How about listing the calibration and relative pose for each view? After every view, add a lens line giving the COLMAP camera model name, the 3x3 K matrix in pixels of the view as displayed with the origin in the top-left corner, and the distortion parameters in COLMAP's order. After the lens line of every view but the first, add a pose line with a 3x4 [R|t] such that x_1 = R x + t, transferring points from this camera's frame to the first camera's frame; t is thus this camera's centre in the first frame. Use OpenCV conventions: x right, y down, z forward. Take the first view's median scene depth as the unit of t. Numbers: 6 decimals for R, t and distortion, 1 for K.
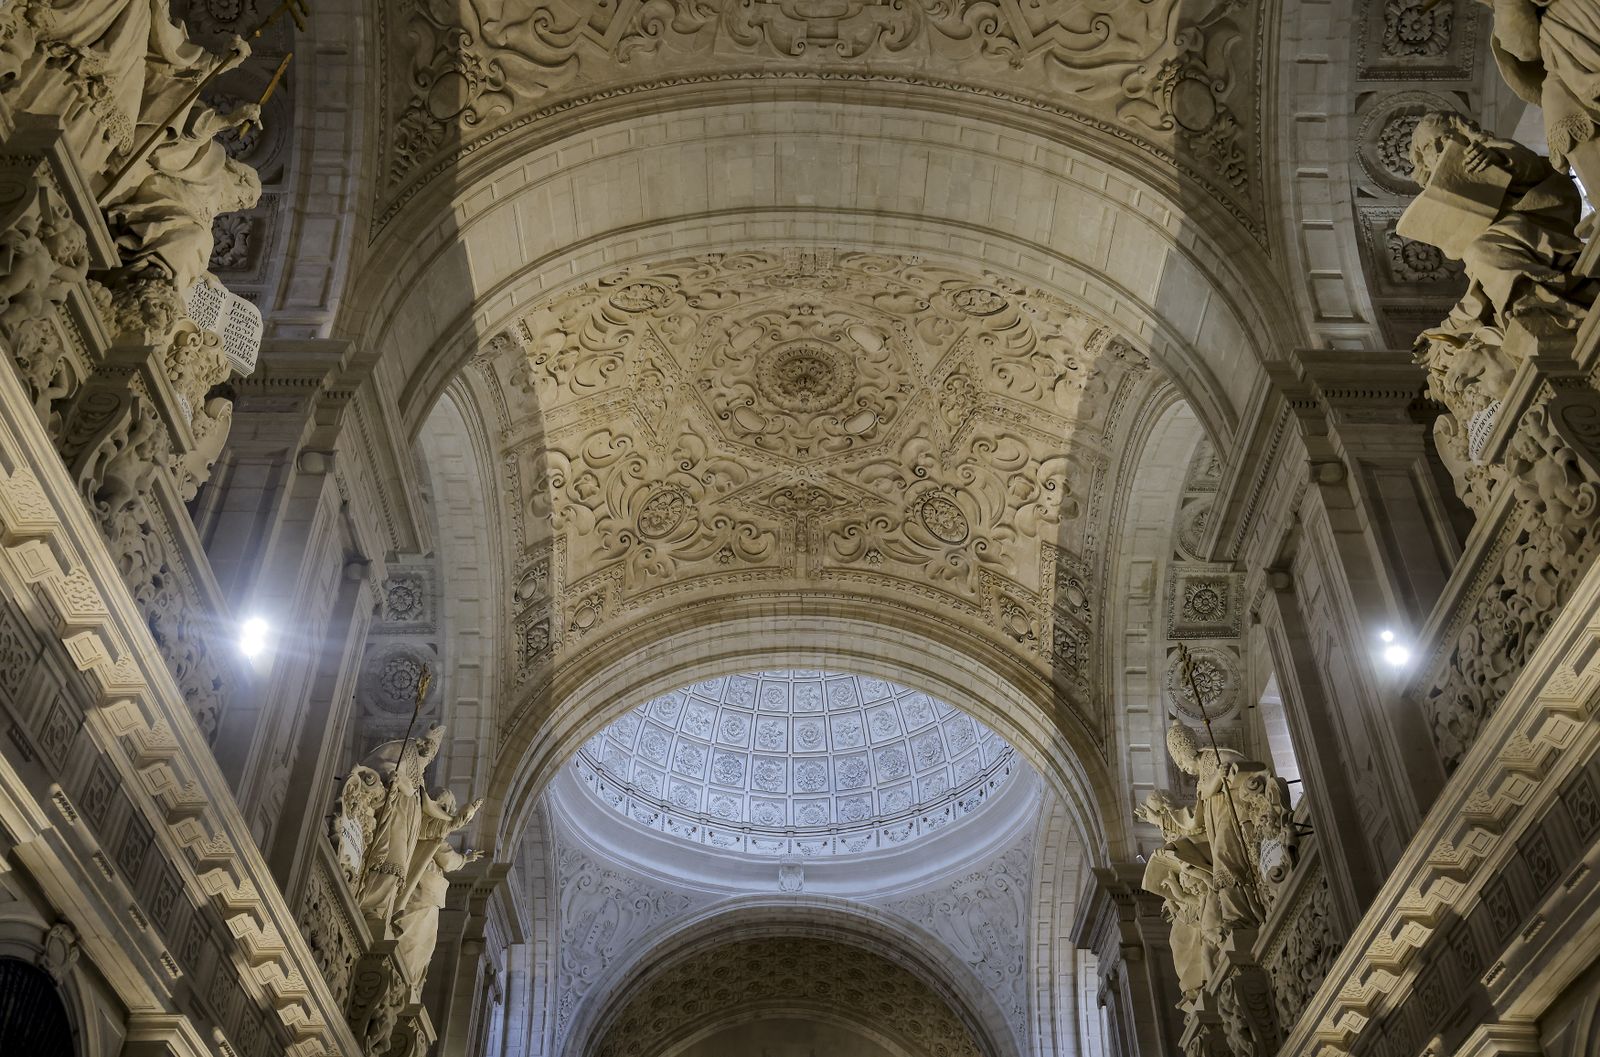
lens RADIAL K [[1494.9, 0, 780.4], [0, 1494.9, 501.9], [0, 0, 1]] dist [0.052351, 0.000000]
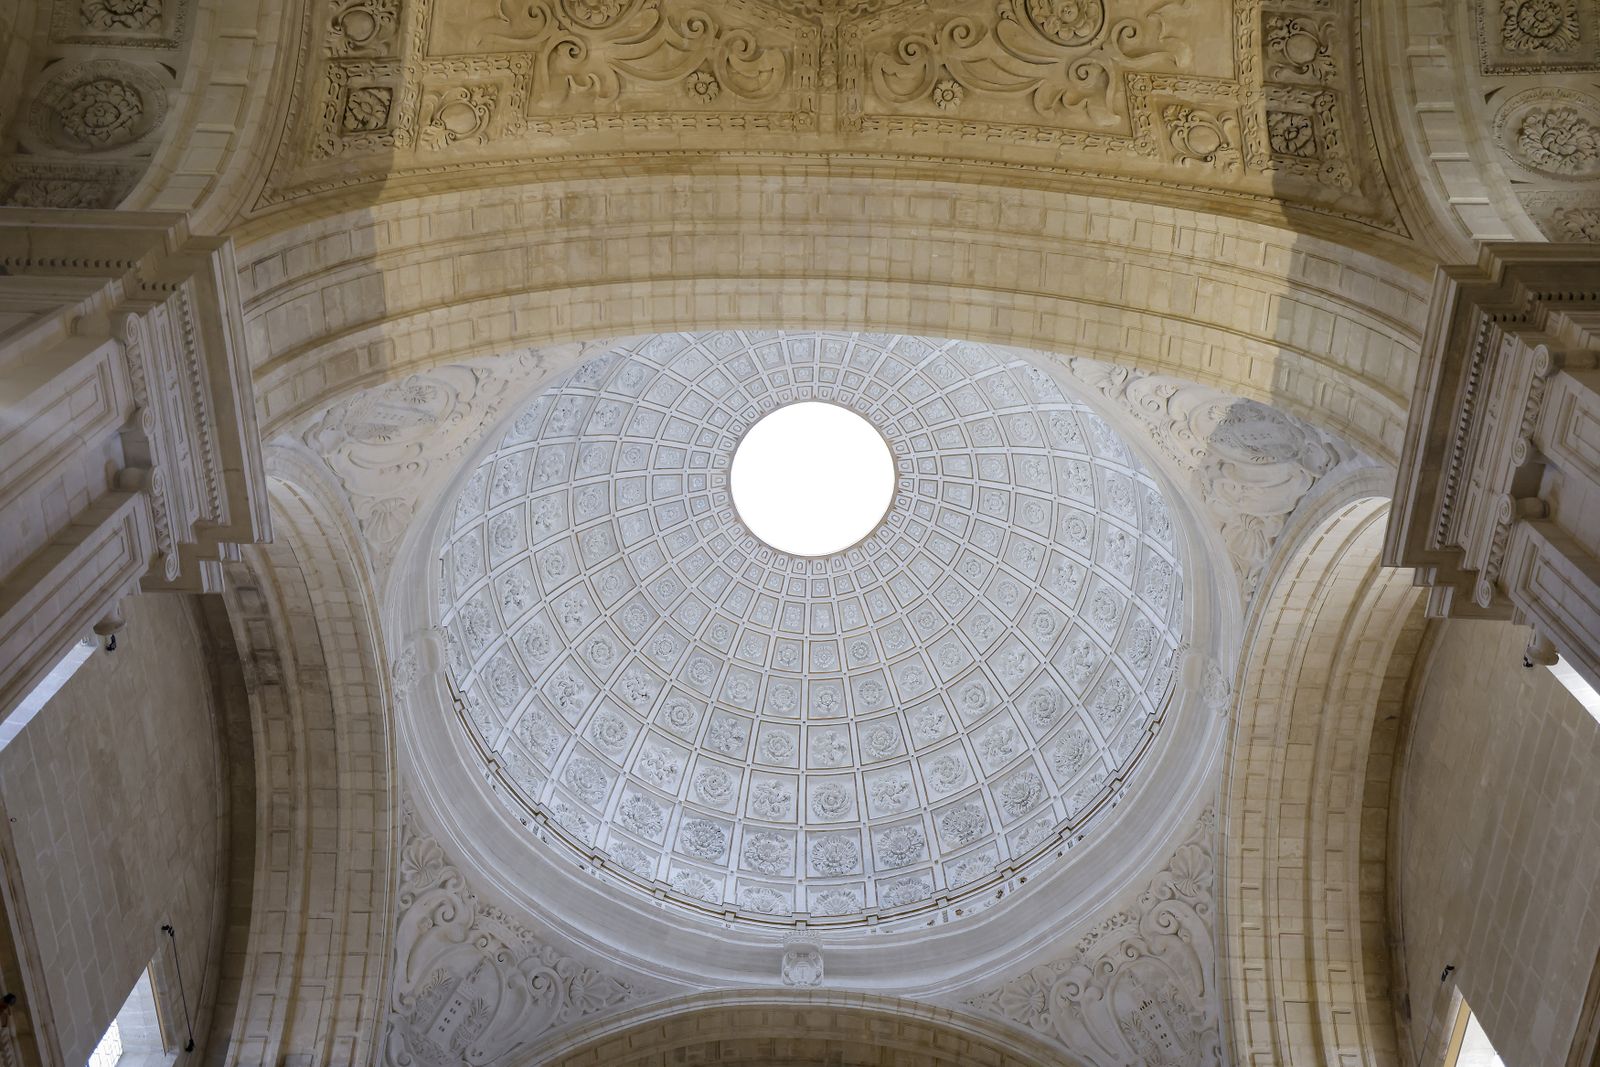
lens RADIAL K [[1457.7, 0, 804.1], [0, 1457.7, 547.8], [0, 0, 1]] dist [0.050276, 0.000000]
pose [[0.999898, 0.011864, 0.007928, 0.001695], [-0.007354, 0.904606, -0.426186, 0.478916], [-0.012228, 0.426084, 0.904601, 0.563170]]
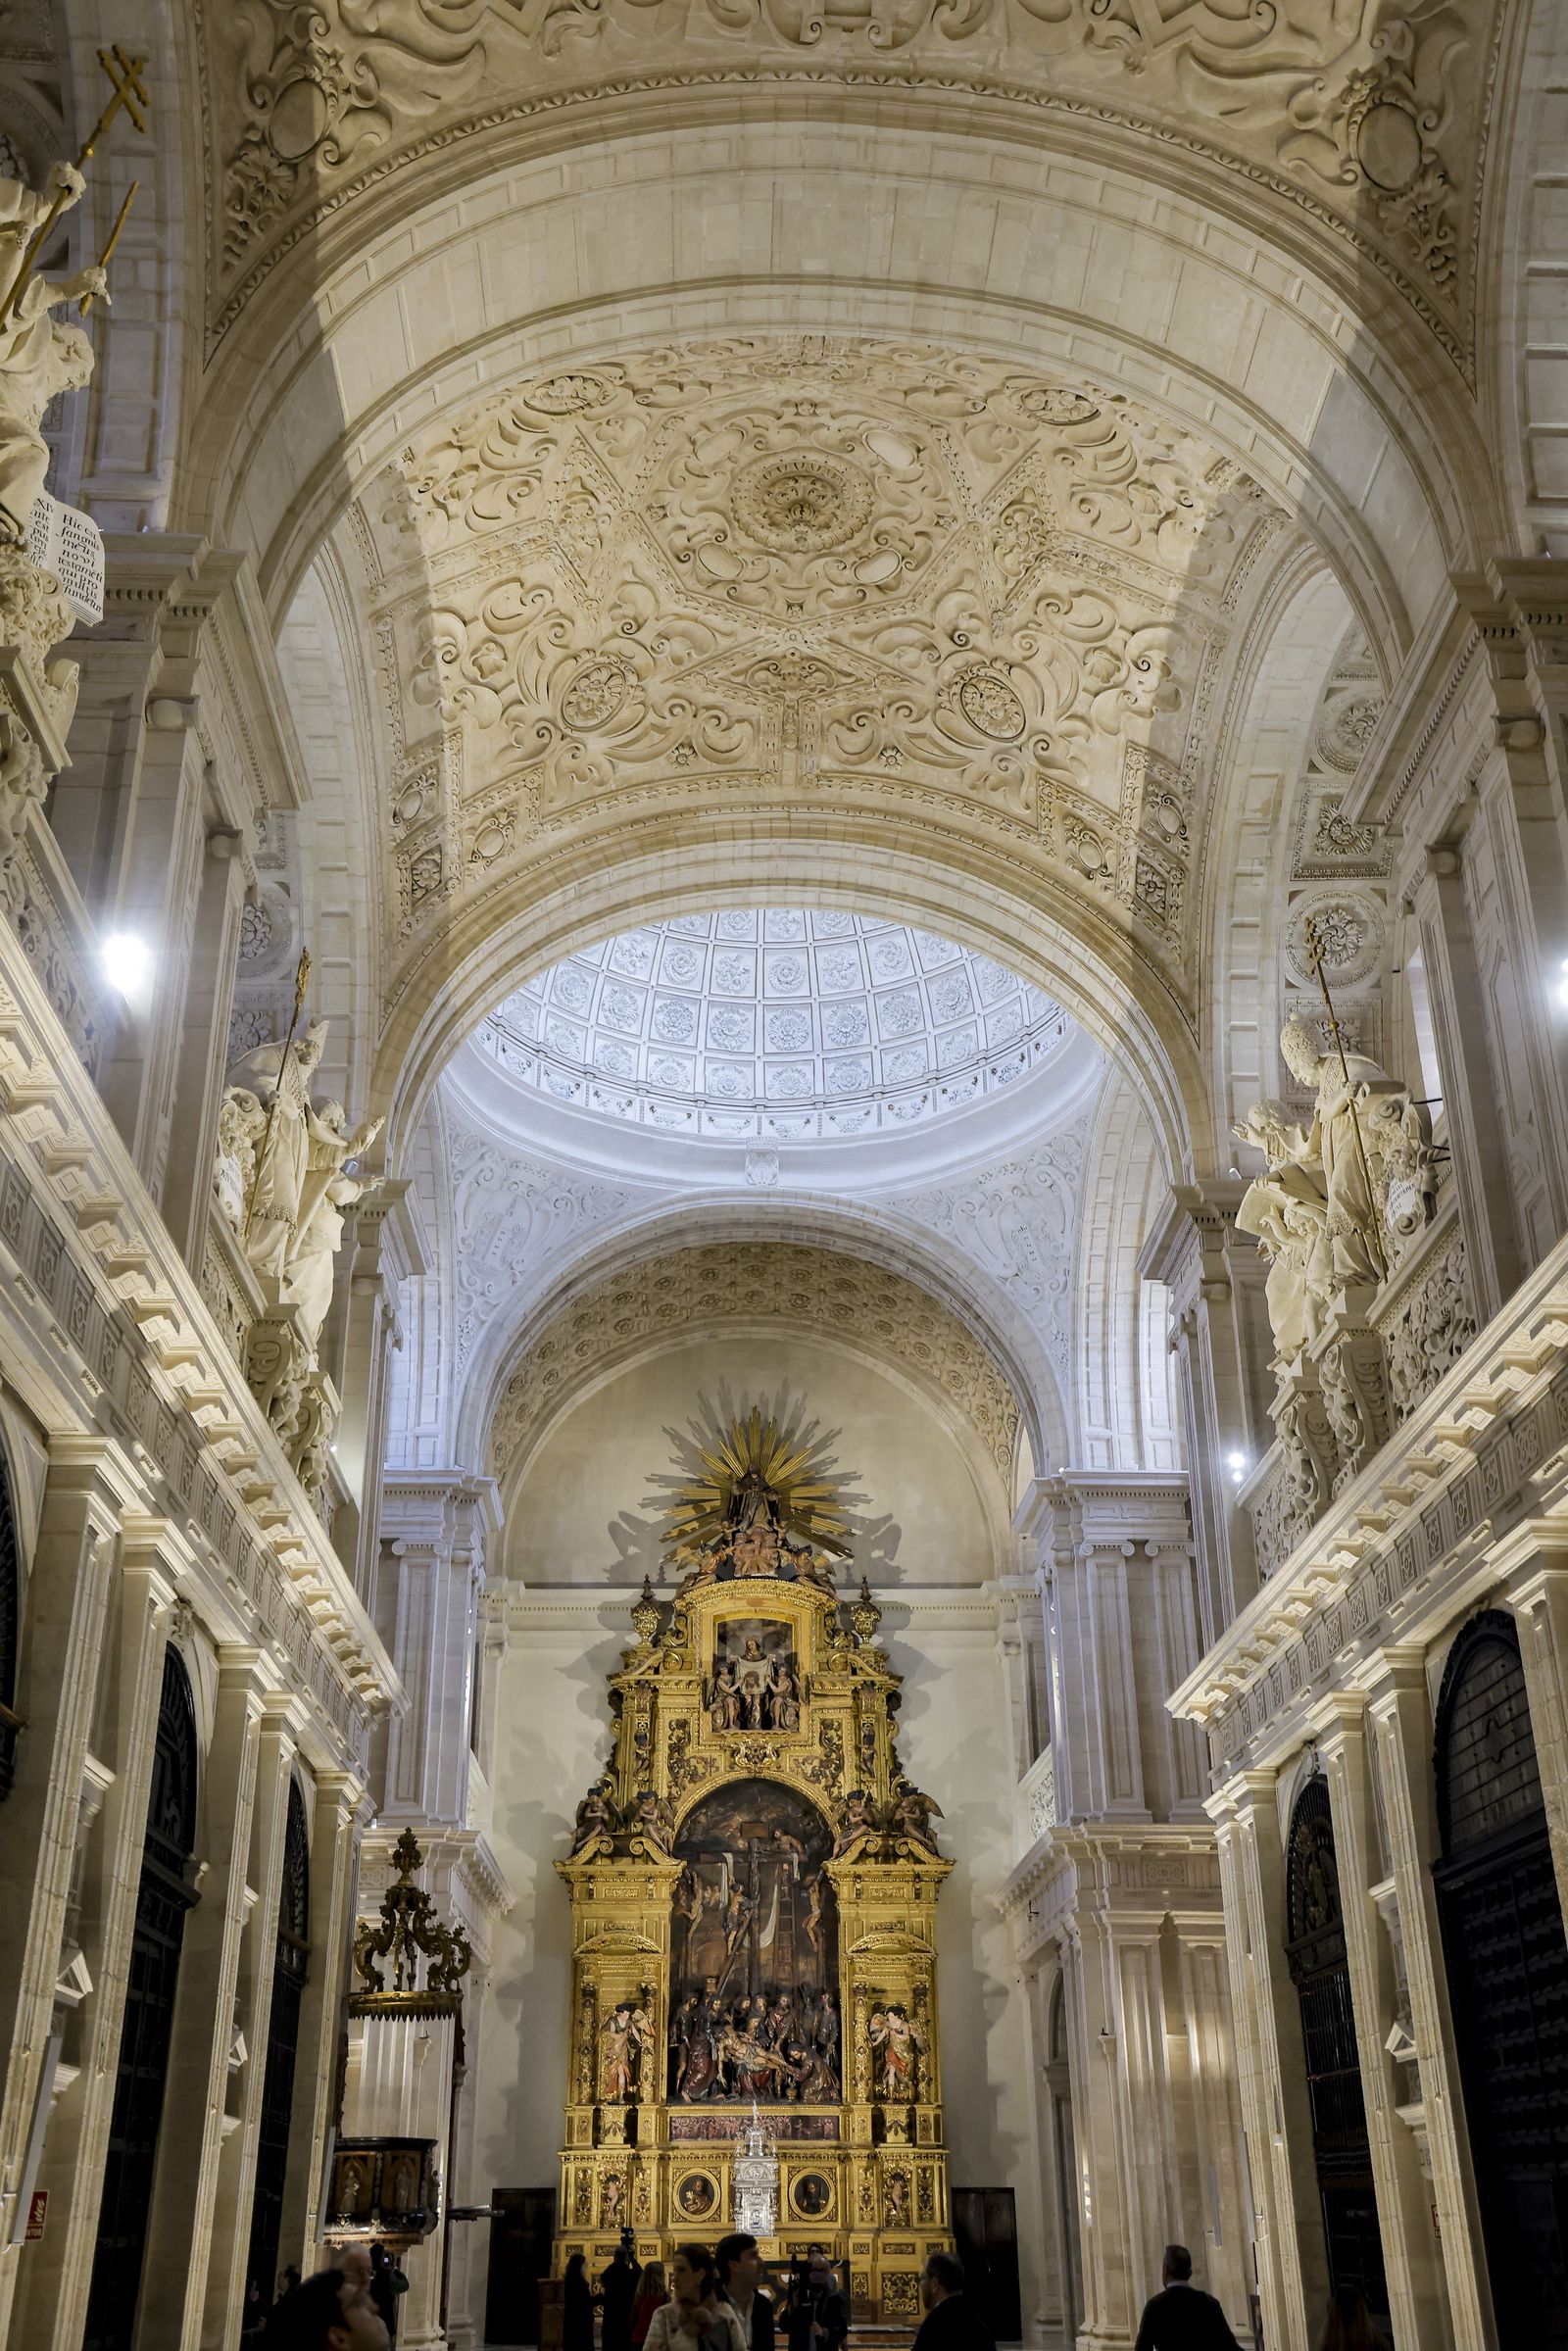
lens RADIAL K [[2215.7, 0, 773.1], [0, 2215.7, 1164.2], [0, 0, 1]] dist [0.057125, 0.000000]
pose [[0.999614, 0.000108, 0.027765, -0.024490], [-0.007604, 0.962834, 0.269987, -0.064635], [-0.026704, -0.270094, 0.962464, -0.074358]]
